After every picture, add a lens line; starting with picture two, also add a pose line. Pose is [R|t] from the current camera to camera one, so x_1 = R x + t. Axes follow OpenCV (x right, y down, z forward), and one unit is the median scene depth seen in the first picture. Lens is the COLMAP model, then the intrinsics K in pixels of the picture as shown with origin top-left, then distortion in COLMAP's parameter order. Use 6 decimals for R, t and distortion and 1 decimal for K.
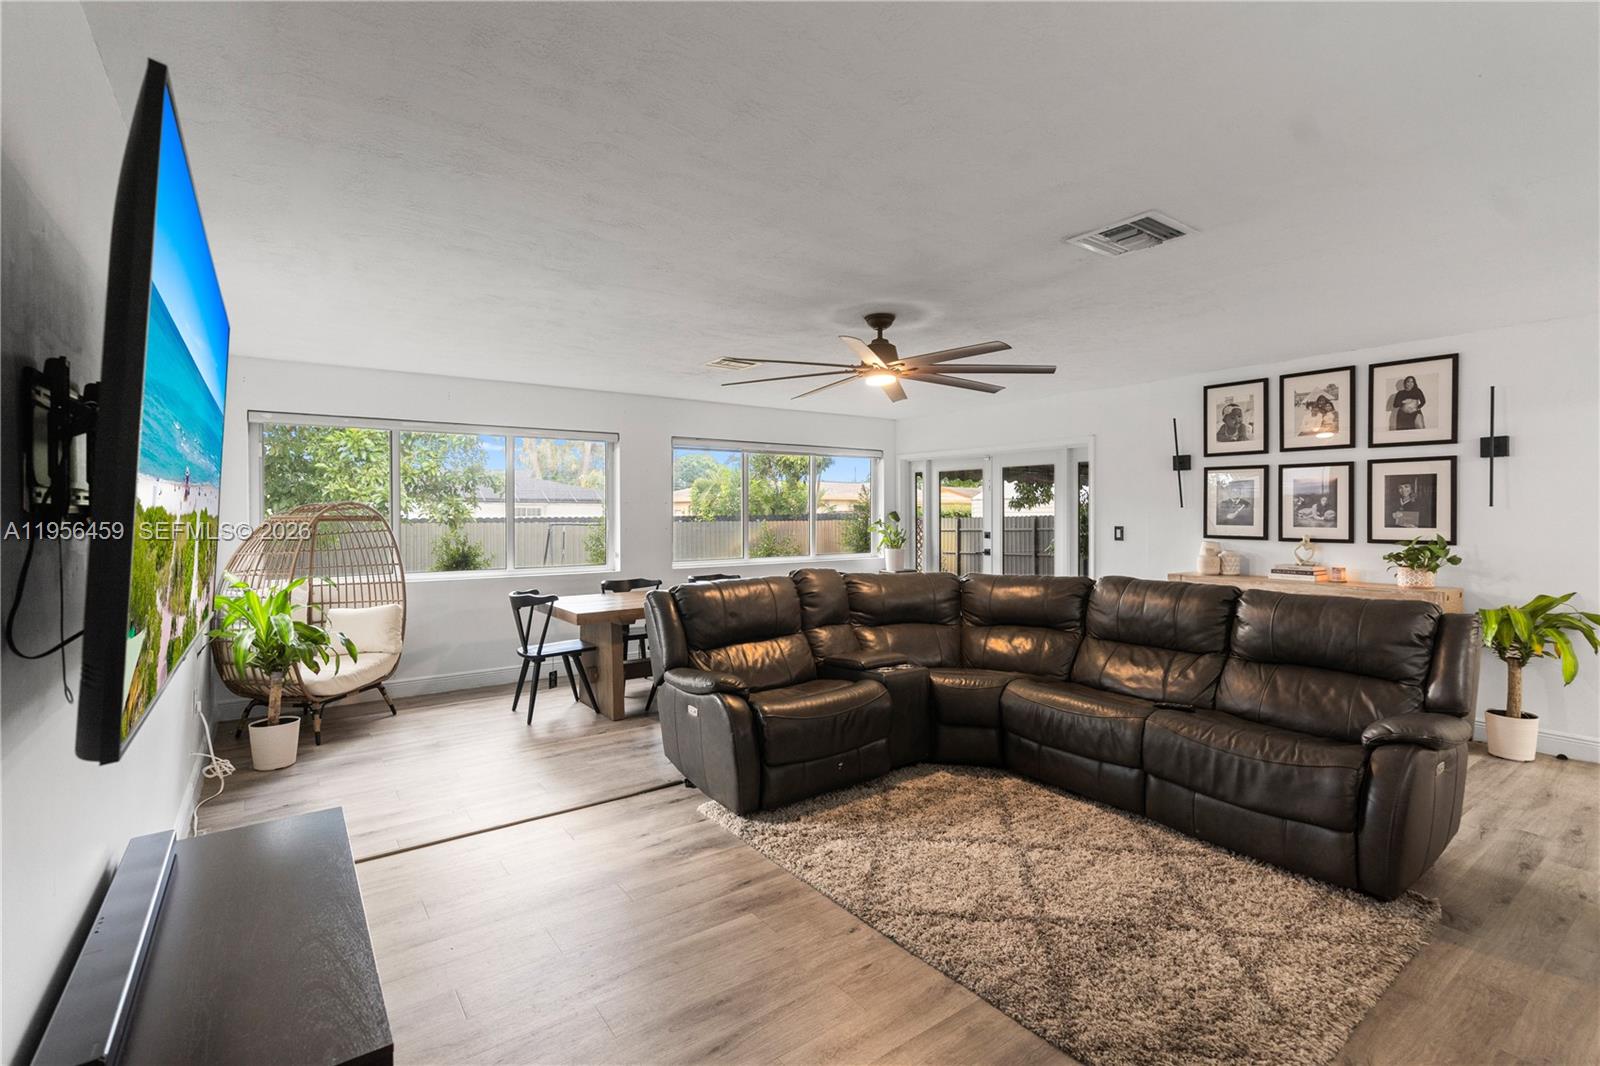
lens RADIAL K [[730.1, 0, 798.0], [0, 730.1, 519.7], [0, 0, 1]] dist [-0.003578, -0.000343]
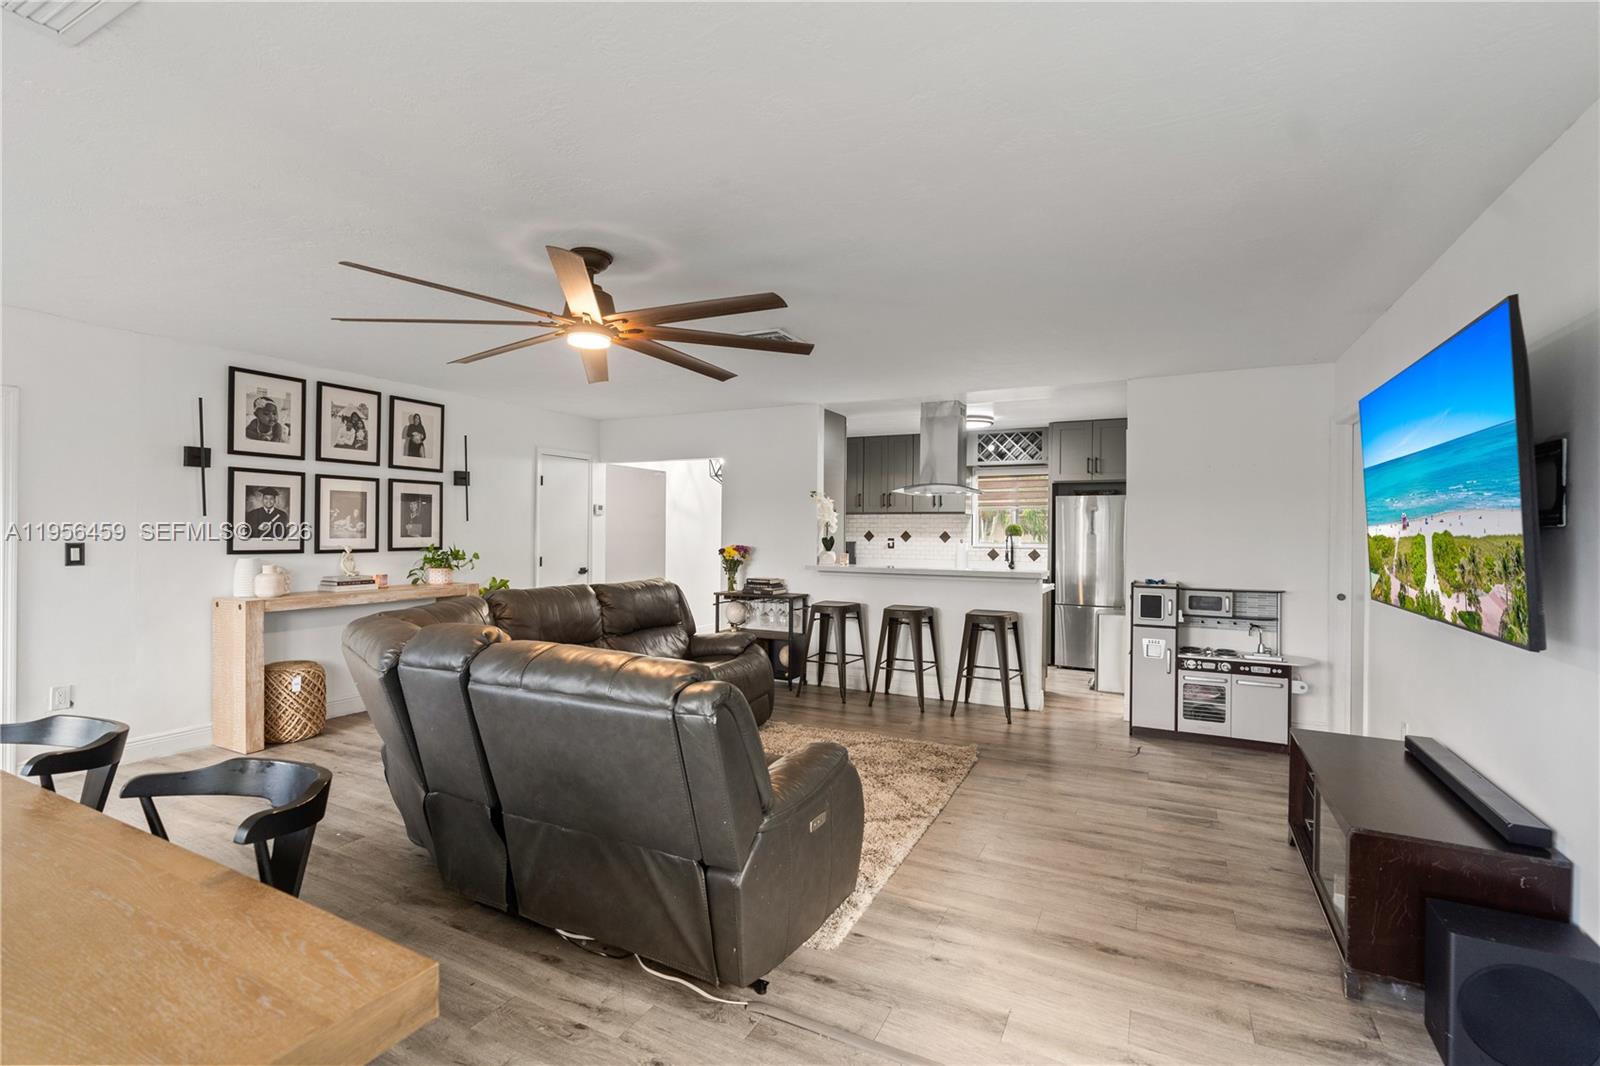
lens RADIAL K [[730.1, 0, 795.4], [0, 730.1, 534.5], [0, 0, 1]] dist [-0.003578, -0.000343]
pose [[-0.453994, -0.010176, 0.890947, -0.503740], [-0.000496, 0.999938, 0.011169, -0.006940], [-0.891004, 0.004629, -0.453971, 0.915099]]
